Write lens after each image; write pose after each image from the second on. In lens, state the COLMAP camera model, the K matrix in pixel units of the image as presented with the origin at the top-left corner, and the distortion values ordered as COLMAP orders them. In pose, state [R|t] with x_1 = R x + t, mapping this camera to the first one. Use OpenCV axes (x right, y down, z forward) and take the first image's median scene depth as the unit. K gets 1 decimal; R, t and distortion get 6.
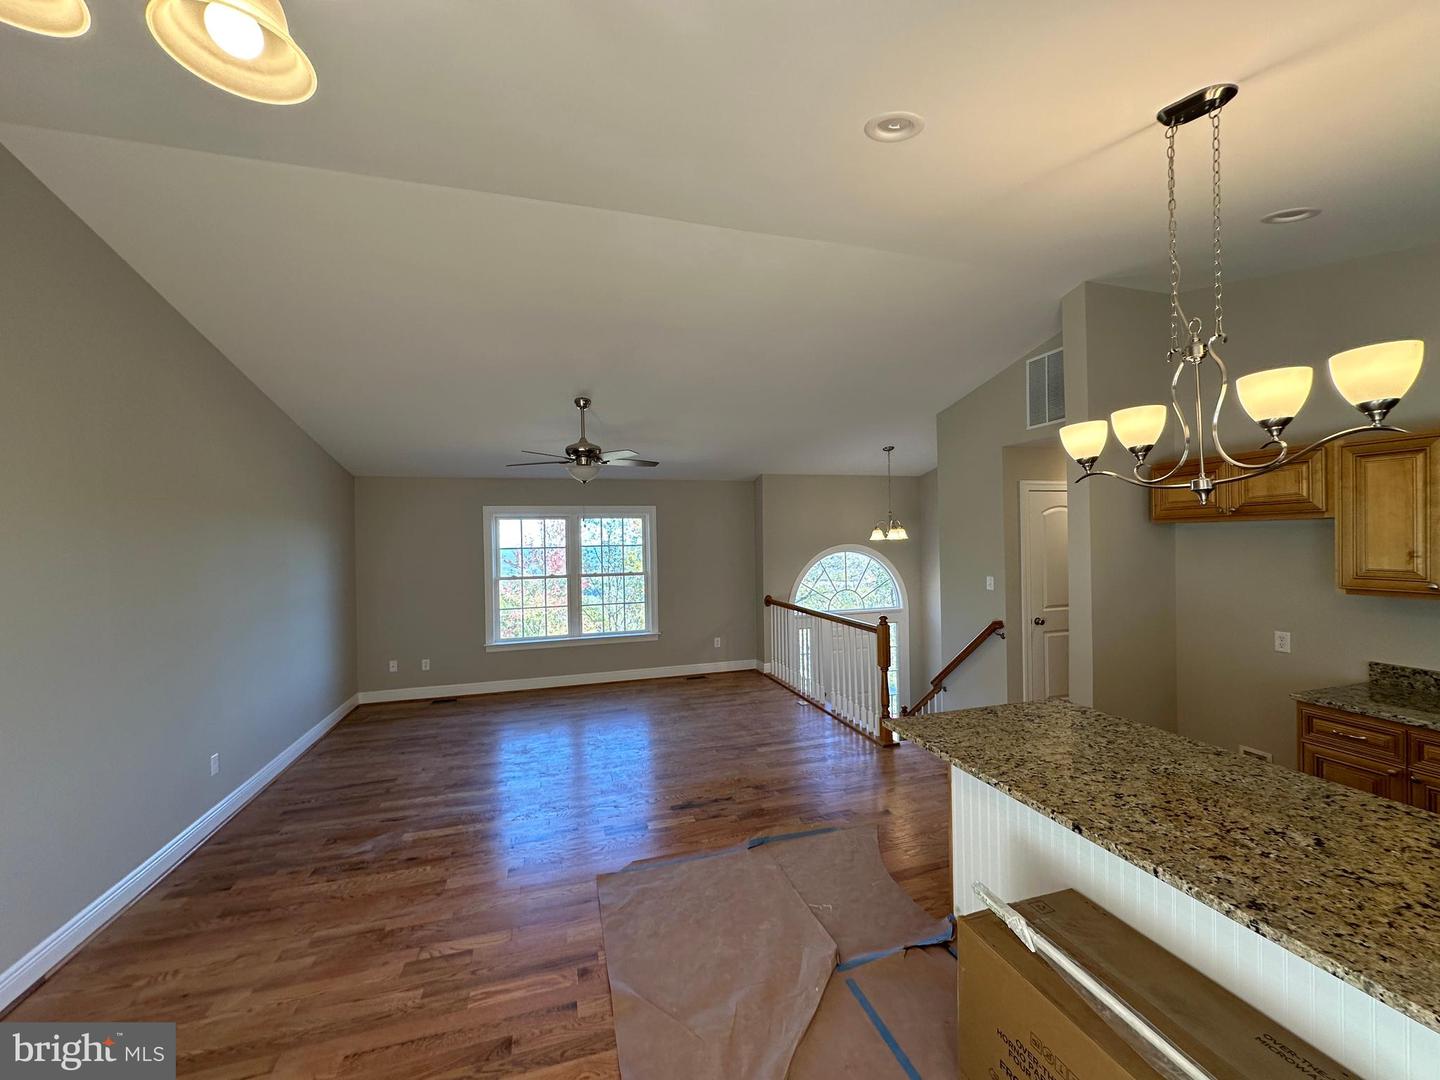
lens RADIAL K [[578.8, 0, 726.5], [0, 578.8, 545.9], [0, 0, 1]] dist [-0.002270, -0.000140]
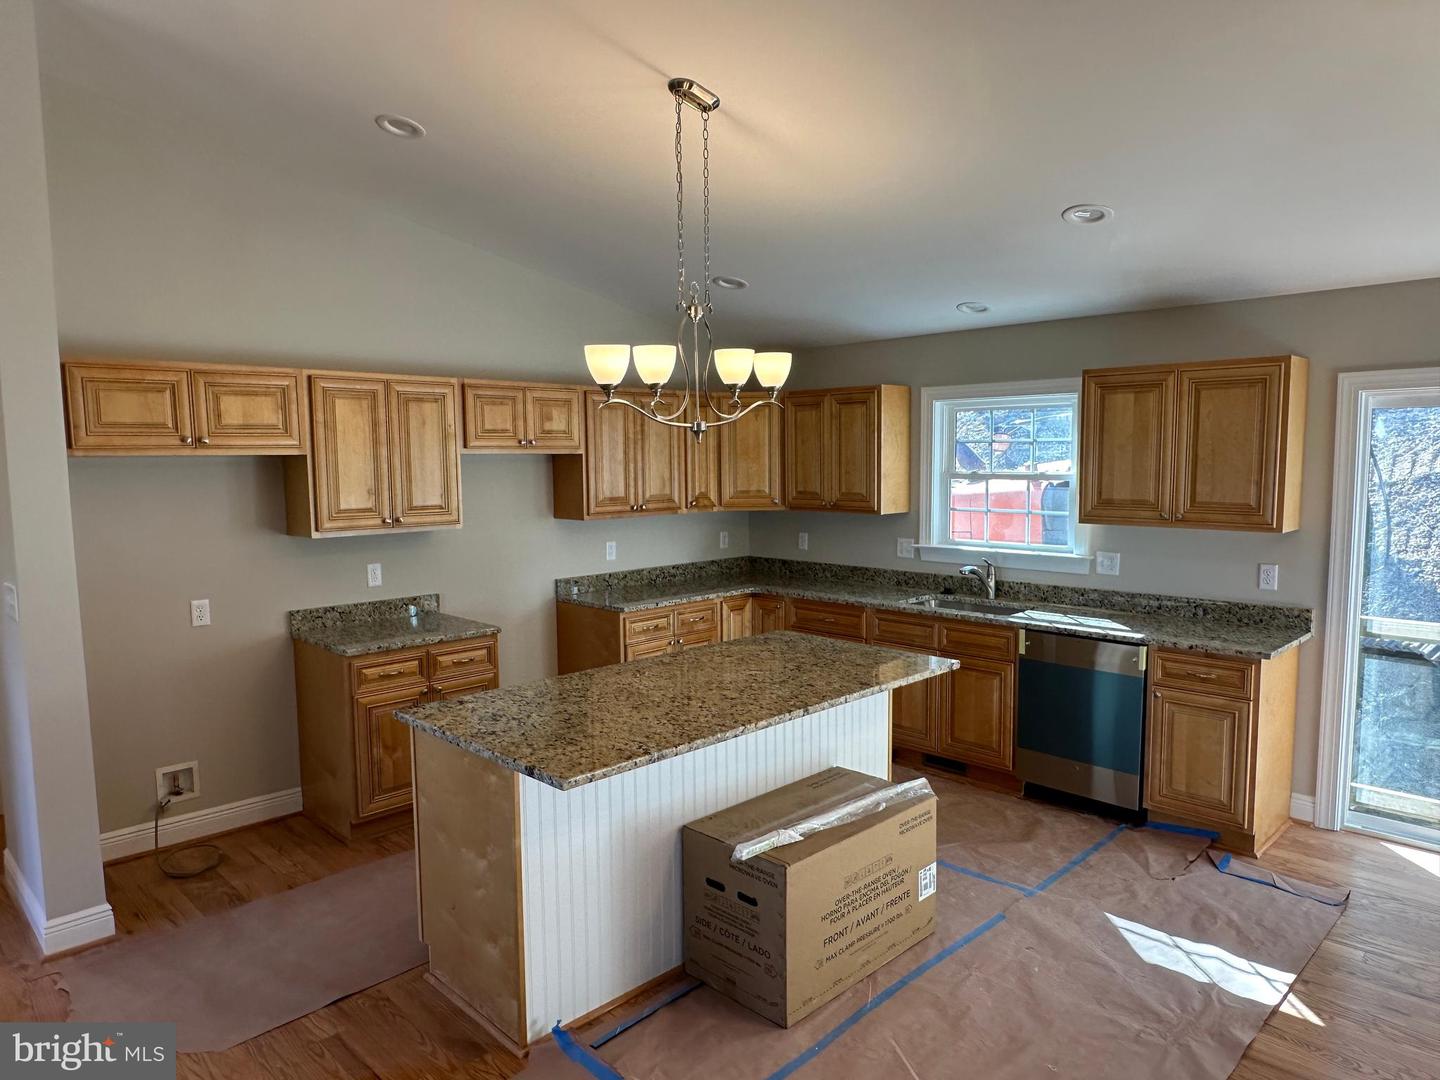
lens RADIAL K [[930.5, 0, 725.6], [0, 930.5, 539.0], [0, 0, 1]] dist [0.007604, 0.000654]
pose [[-0.473562, -0.055549, 0.879007, -0.730512], [0.026640, 0.996649, 0.077336, -0.017279], [-0.880358, 0.060040, -0.470495, 1.489016]]
